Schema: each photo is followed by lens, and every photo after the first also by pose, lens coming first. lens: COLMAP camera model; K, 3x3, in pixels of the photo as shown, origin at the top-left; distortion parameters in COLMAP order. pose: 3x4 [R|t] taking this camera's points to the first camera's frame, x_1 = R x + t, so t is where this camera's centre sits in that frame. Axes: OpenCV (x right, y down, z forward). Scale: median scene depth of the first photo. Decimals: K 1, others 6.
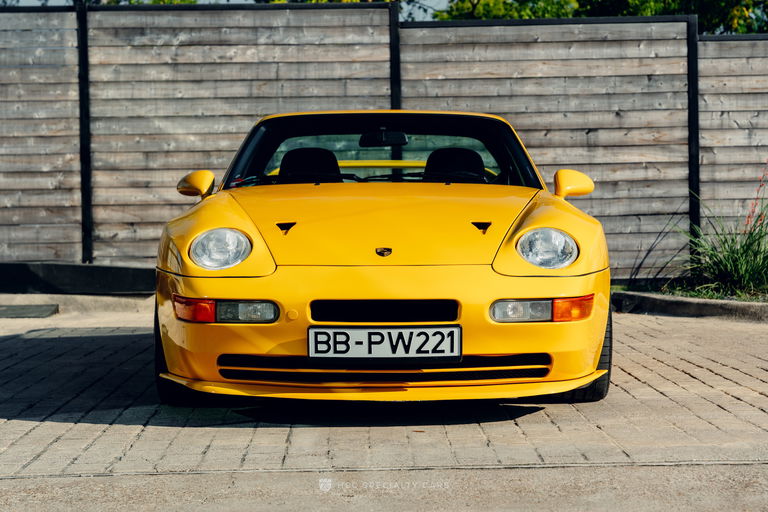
lens RADIAL K [[1576.4, 0, 384.0], [0, 1576.4, 256.0], [0, 0, 1]] dist [0.024059, 0.197951]
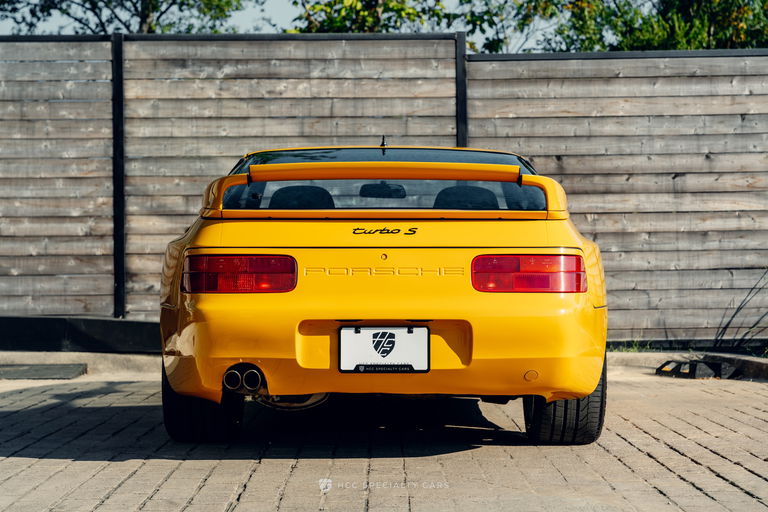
lens RADIAL K [[1471.0, 0, 384.0], [0, 1471.0, 256.0], [0, 0, 1]] dist [0.030891, 0.247810]
pose [[0.999927, 0.006662, -0.010037, -0.028476], [-0.007043, 0.999235, -0.038456, 0.000429], [0.009773, 0.038524, 0.999210, 0.157892]]
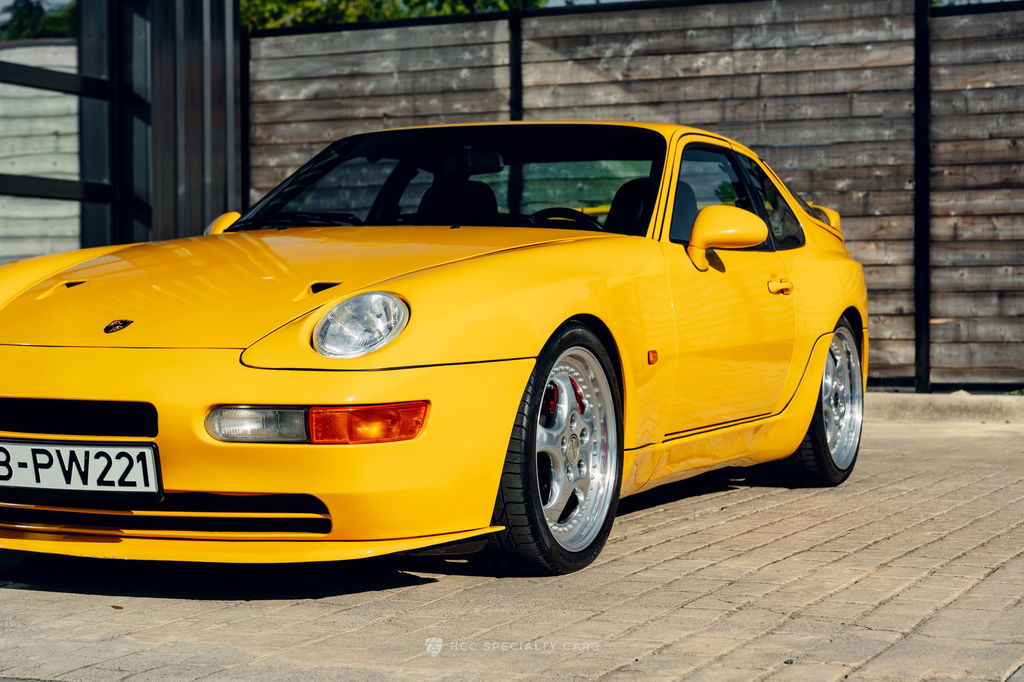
lens RADIAL K [[1934.5, 0, 529.5], [0, 1934.5, 340.2], [0, 0, 1]] dist [0.048994, 0.208543]
pose [[0.909440, 0.016809, -0.415495, 0.209024], [-0.017101, 0.999849, 0.003017, -0.001054], [0.415483, 0.004362, 0.909590, 0.146023]]
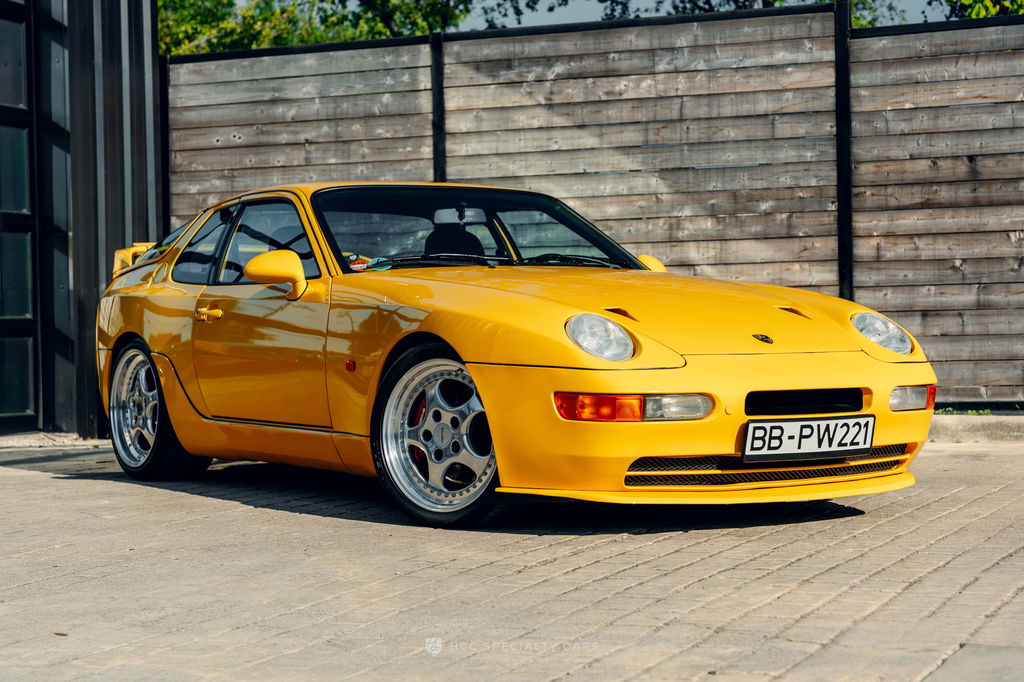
lens RADIAL K [[1983.1, 0, 512.0], [0, 1983.1, 341.0], [0, 0, 1]] dist [0.048707, 0.173814]
pose [[0.921546, -0.000138, -0.388269, 0.215740], [-0.003526, 0.999956, -0.008725, -0.001791], [0.388253, 0.009410, 0.921505, 0.128428]]
